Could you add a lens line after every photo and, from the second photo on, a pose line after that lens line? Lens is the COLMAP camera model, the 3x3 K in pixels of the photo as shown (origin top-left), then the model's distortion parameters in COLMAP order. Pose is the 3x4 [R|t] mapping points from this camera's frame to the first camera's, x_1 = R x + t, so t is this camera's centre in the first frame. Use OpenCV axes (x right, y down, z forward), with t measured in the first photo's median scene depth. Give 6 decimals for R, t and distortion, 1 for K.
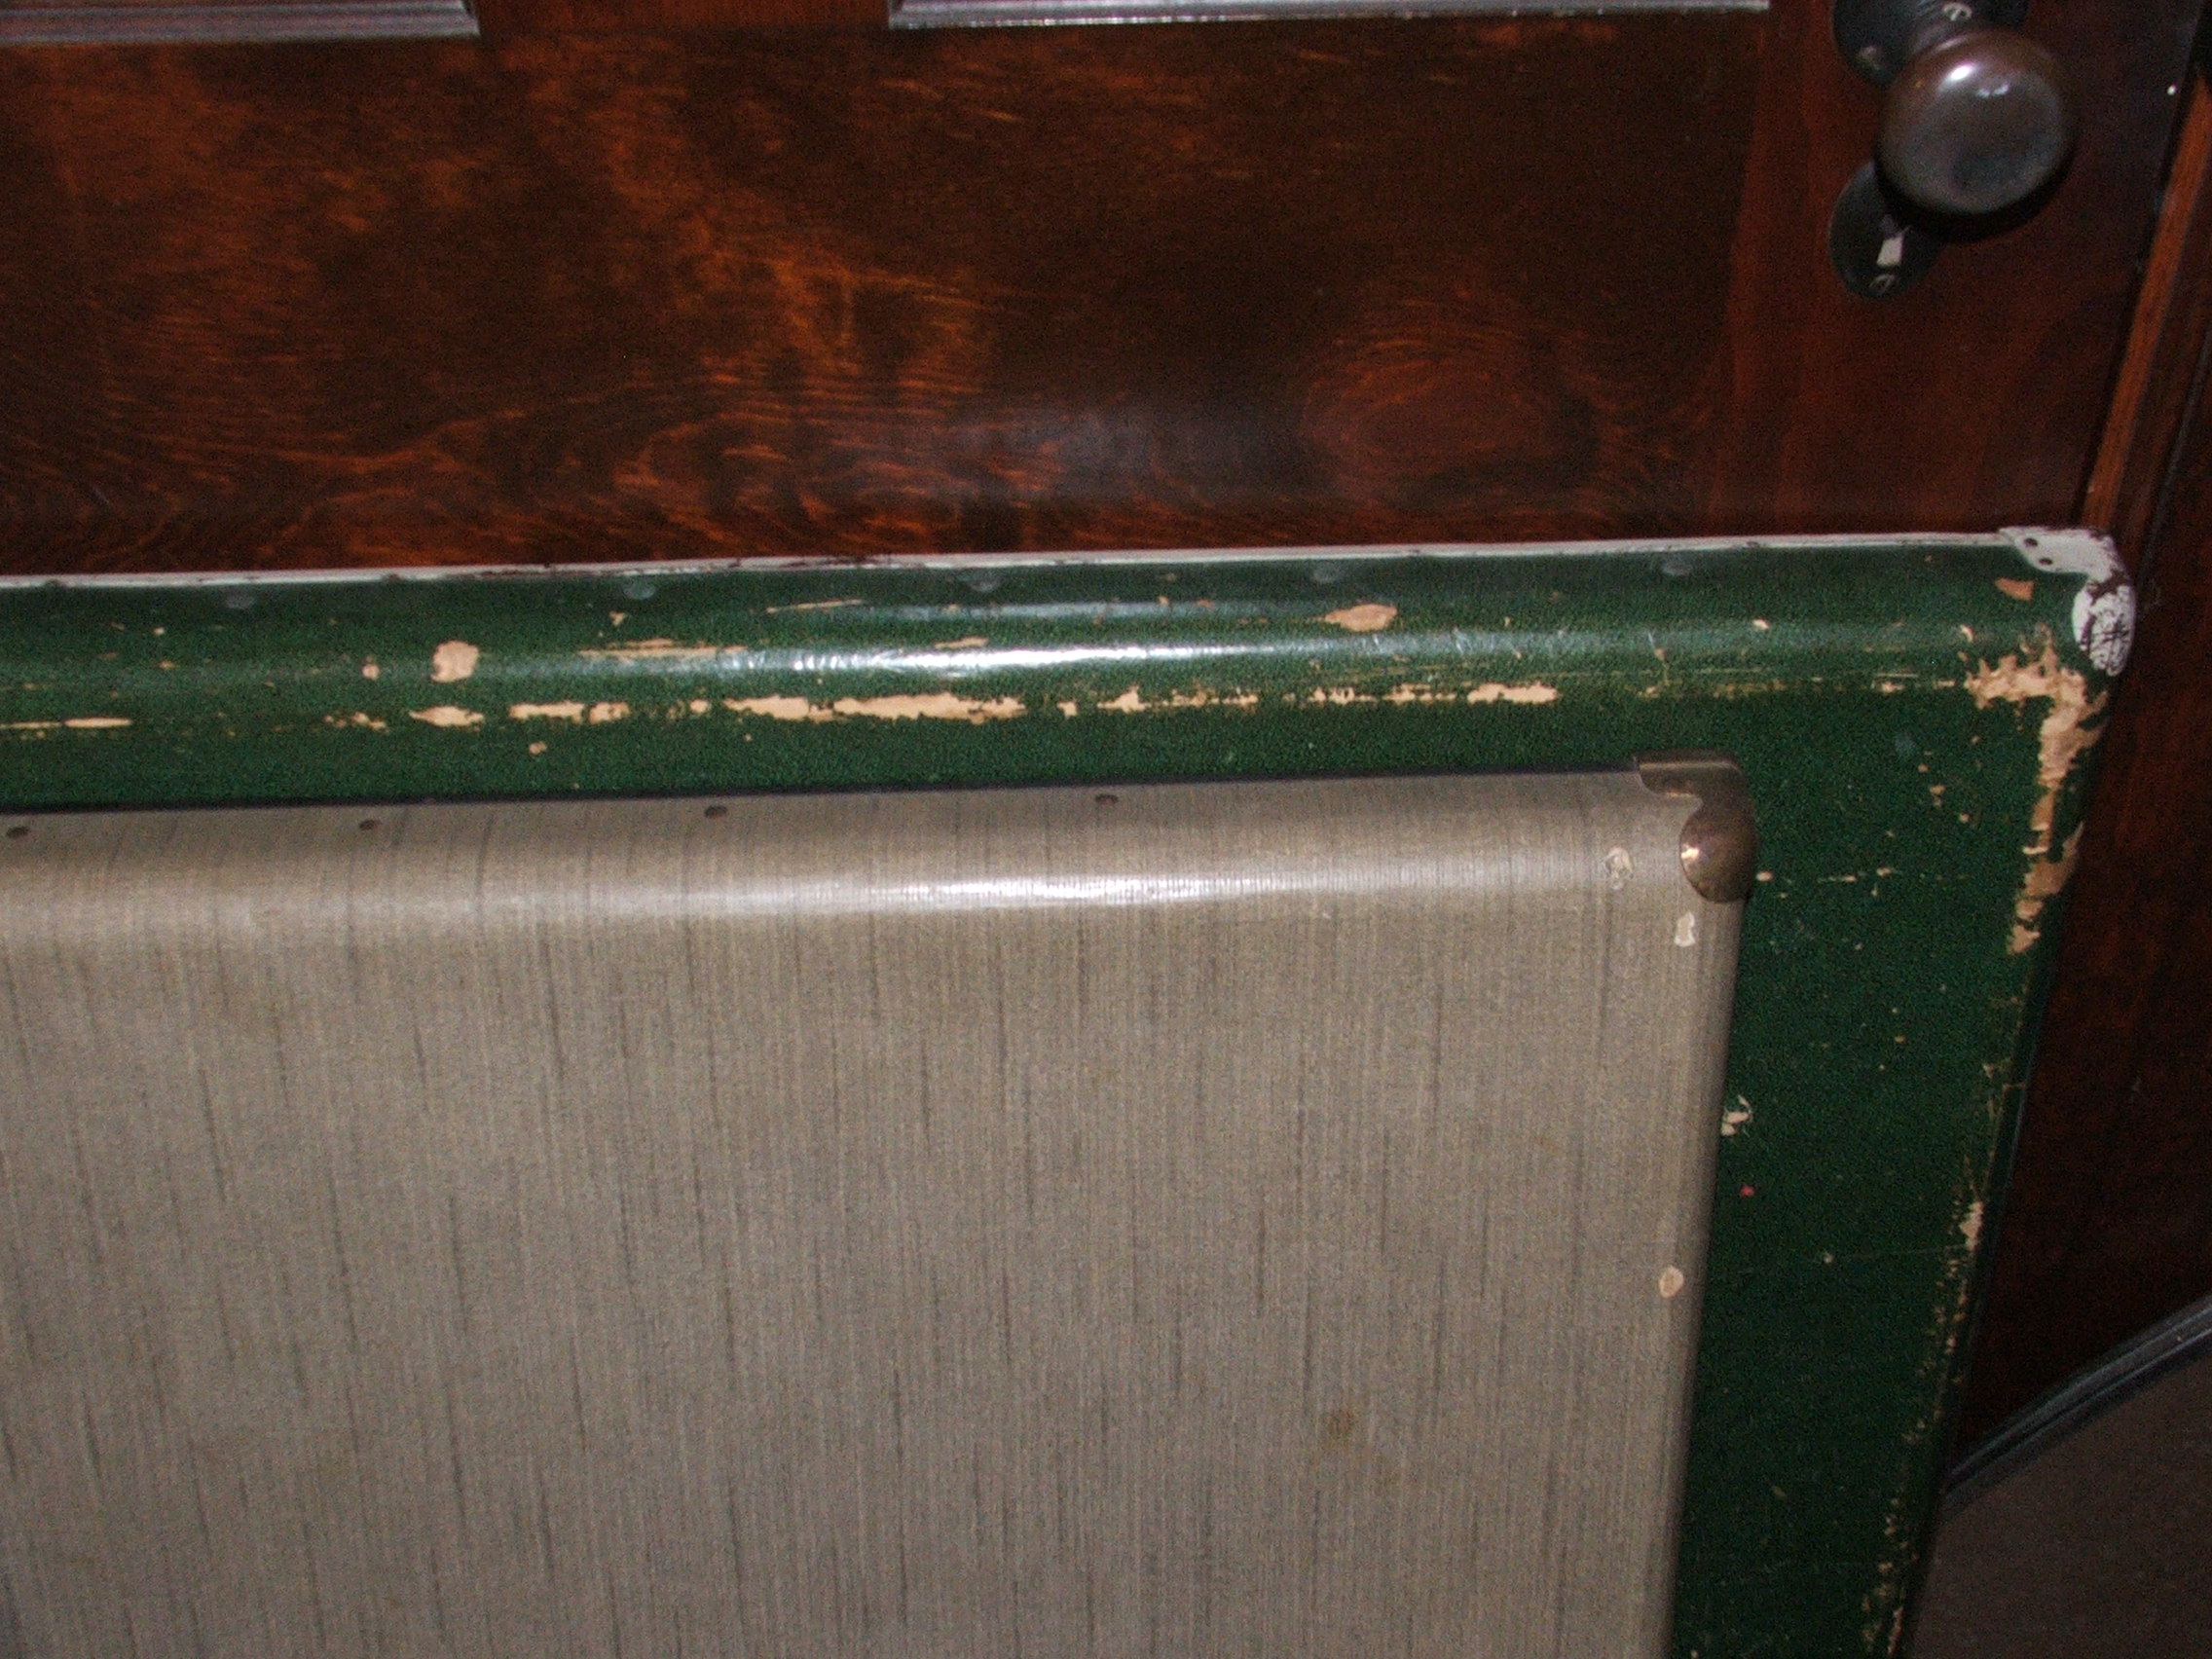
lens RADIAL K [[3104.5, 0, 1178.4], [0, 3104.5, 827.3], [0, 0, 1]] dist [-0.146884, 0.457880]
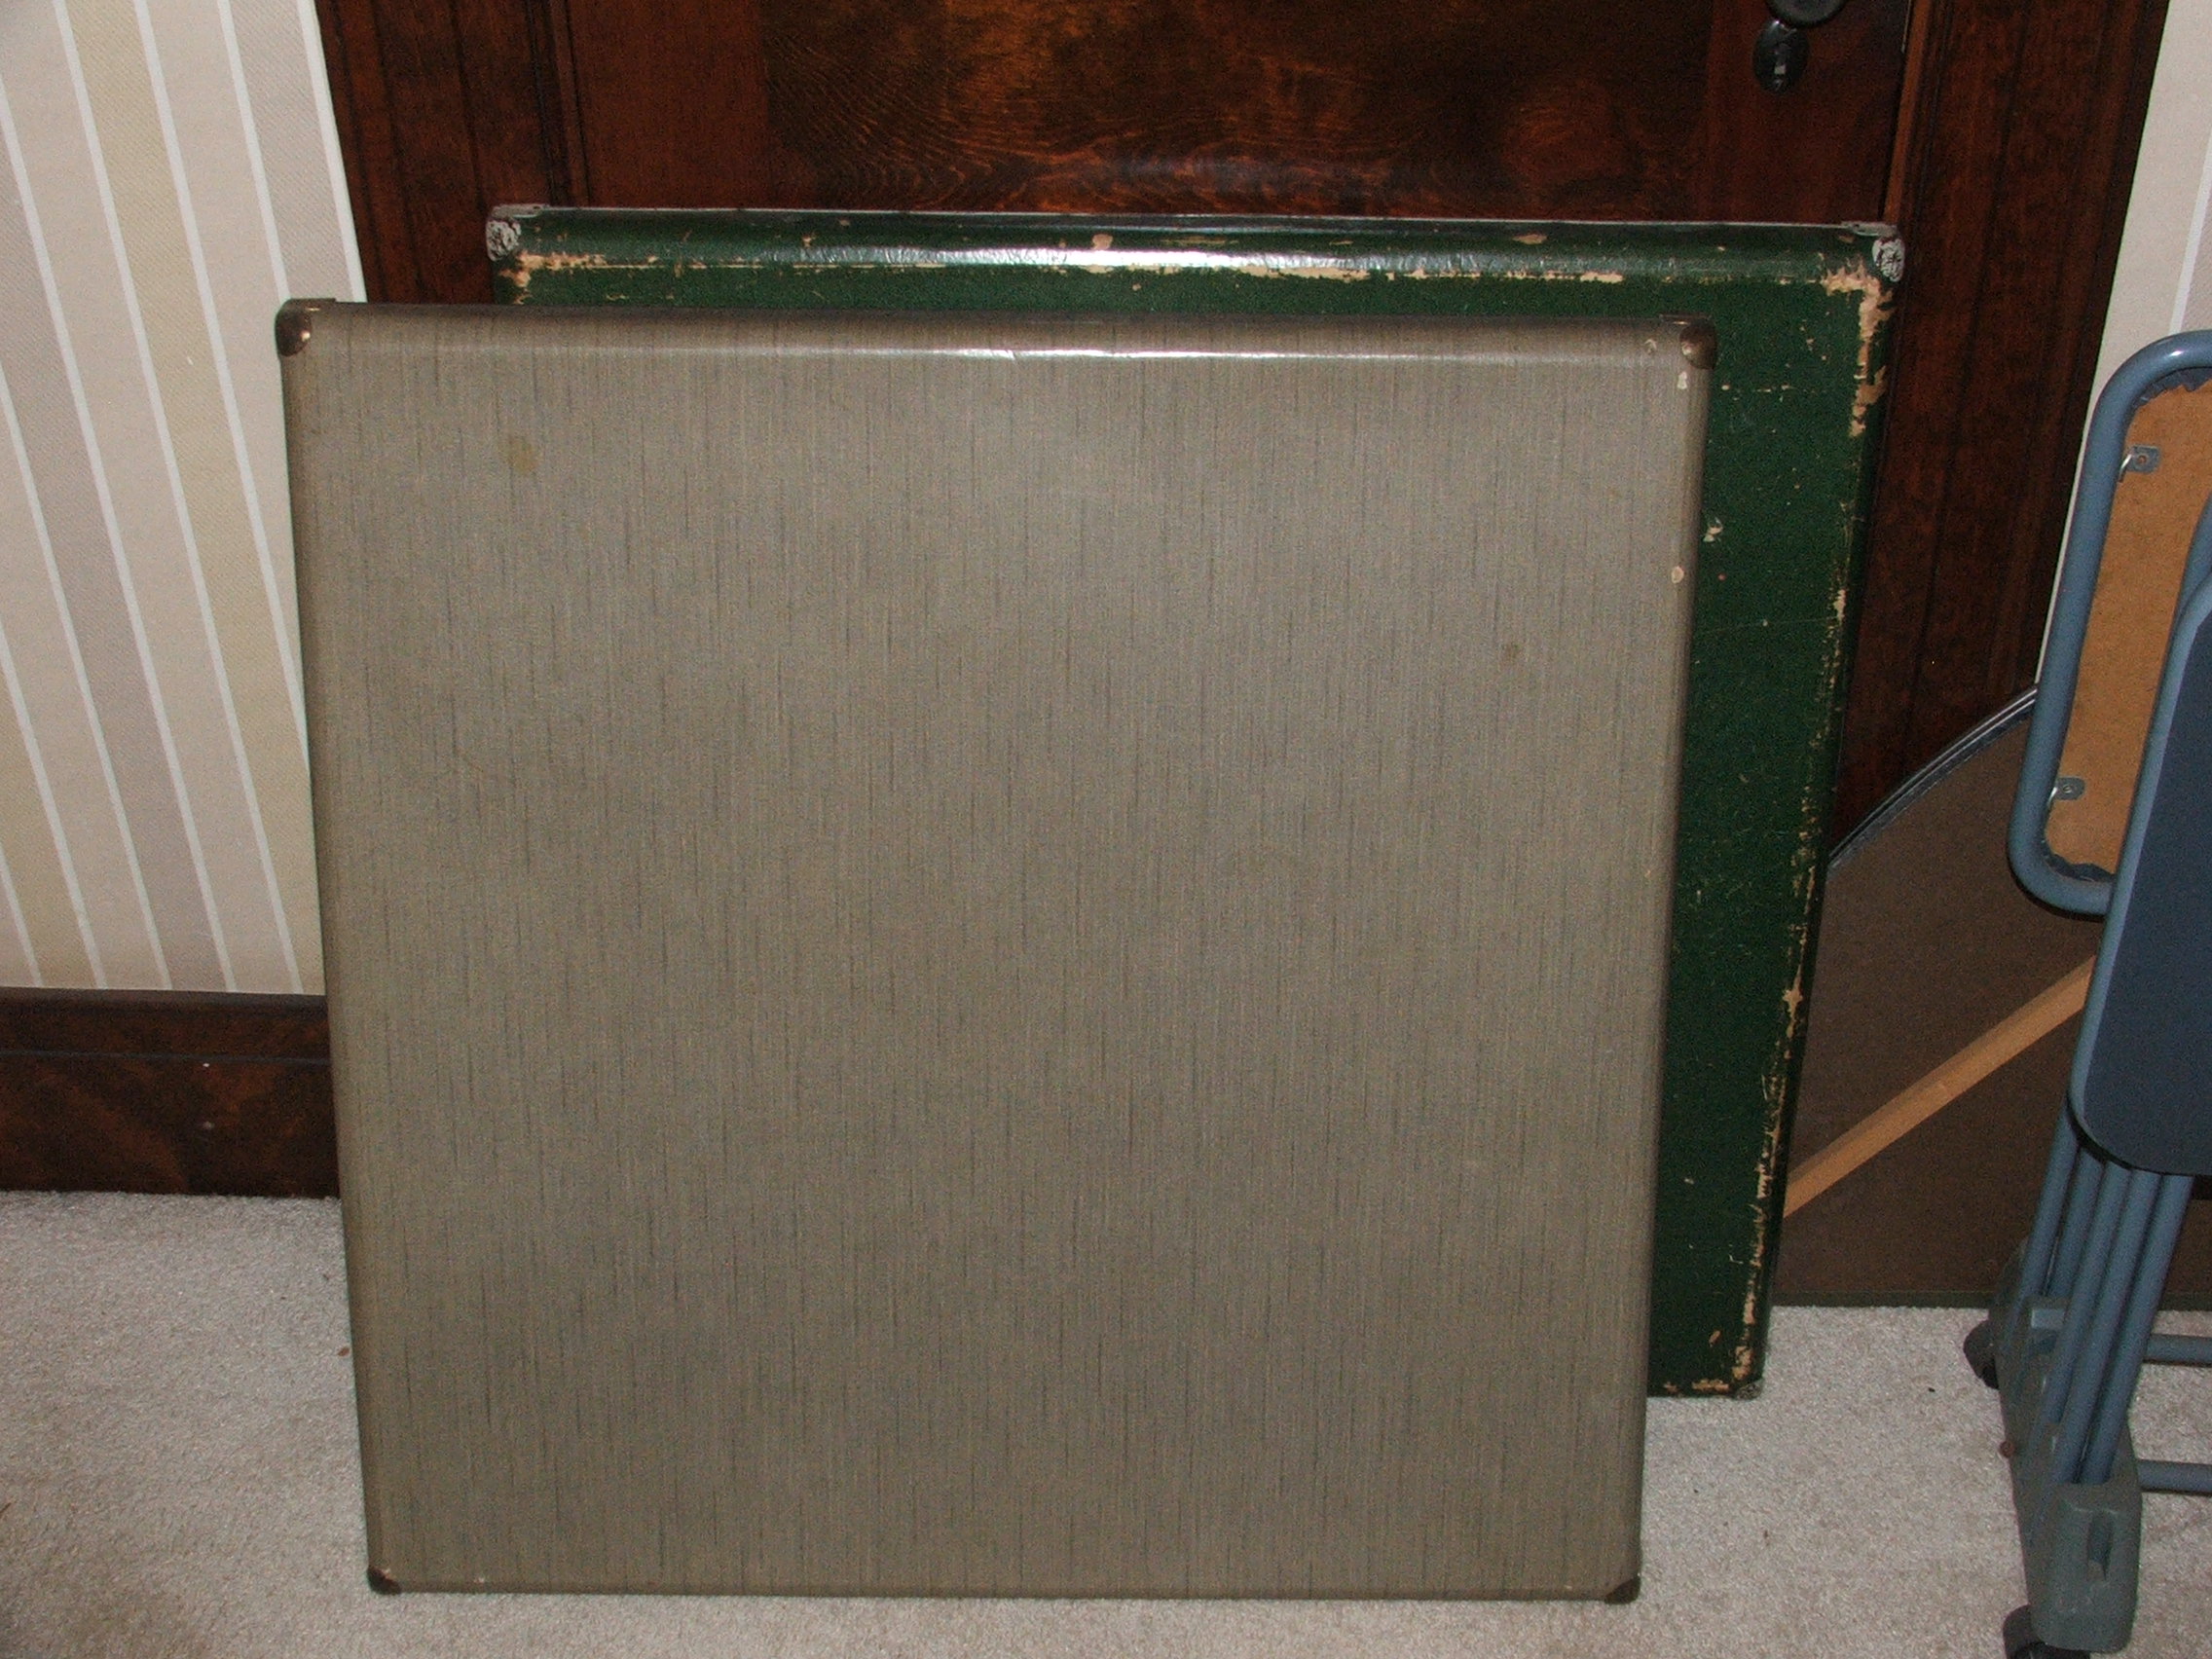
lens RADIAL K [[3104.5, 0, 1178.4], [0, 3104.5, 827.3], [0, 0, 1]] dist [-0.146884, 0.457880]
pose [[0.998820, 0.030743, -0.037609, -0.086841], [-0.035640, 0.989878, -0.137373, 0.611841], [0.033005, 0.138551, 0.989805, -1.006871]]
